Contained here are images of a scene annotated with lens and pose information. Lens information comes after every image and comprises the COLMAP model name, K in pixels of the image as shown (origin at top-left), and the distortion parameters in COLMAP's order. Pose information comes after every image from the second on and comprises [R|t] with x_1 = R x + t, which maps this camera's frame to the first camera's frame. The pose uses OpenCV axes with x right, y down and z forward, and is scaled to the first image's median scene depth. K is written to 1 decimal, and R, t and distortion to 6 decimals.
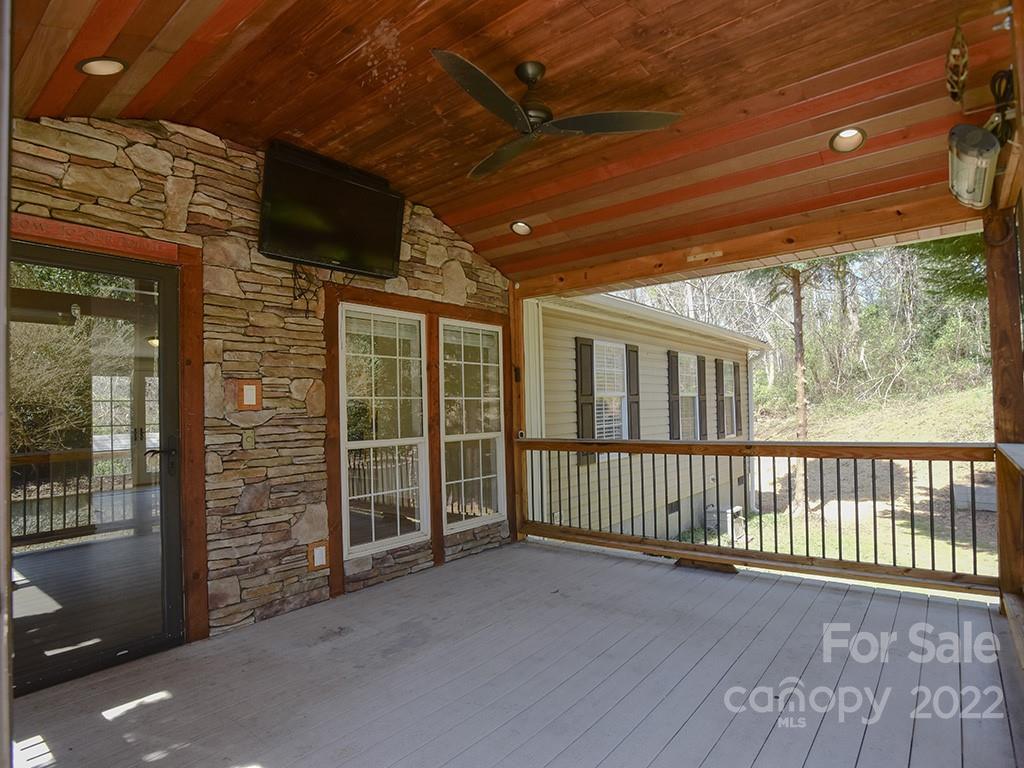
lens RADIAL K [[564.2, 0, 503.8], [0, 564.2, 385.8], [0, 0, 1]] dist [-0.022813, 0.012754]
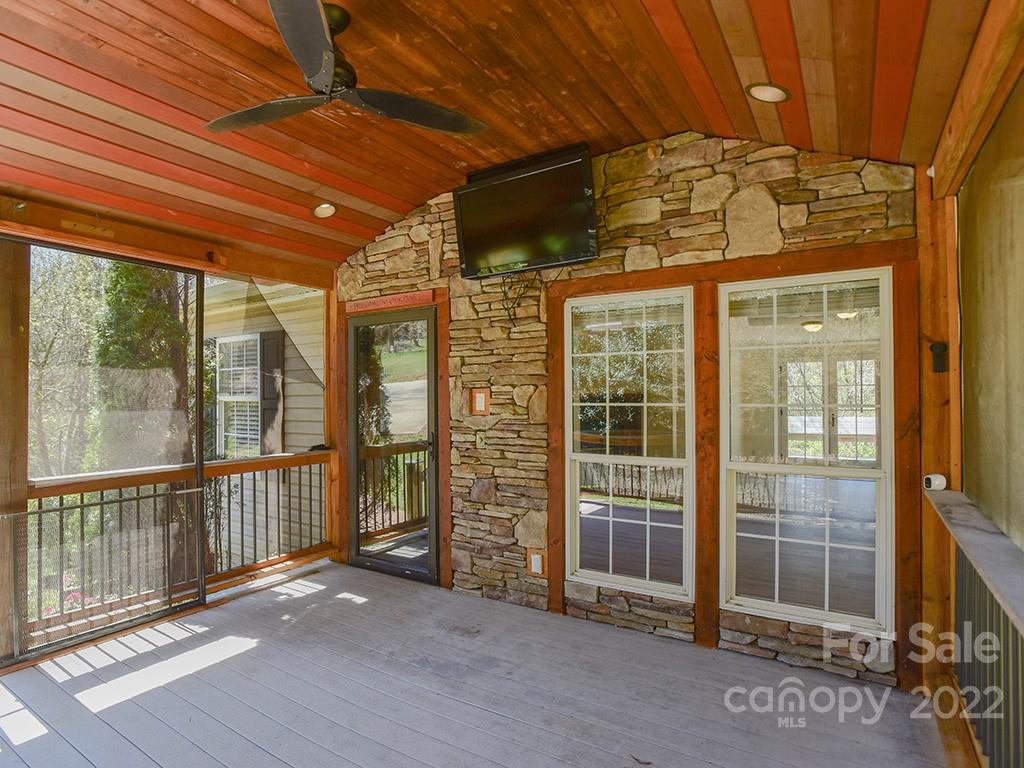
lens RADIAL K [[564.2, 0, 503.7], [0, 564.2, 387.2], [0, 0, 1]] dist [-0.022813, 0.012754]
pose [[0.124092, 0.009974, -0.992221, 0.652753], [0.046423, 0.998796, 0.015846, -0.027589], [0.991184, -0.048028, 0.123479, 0.833800]]
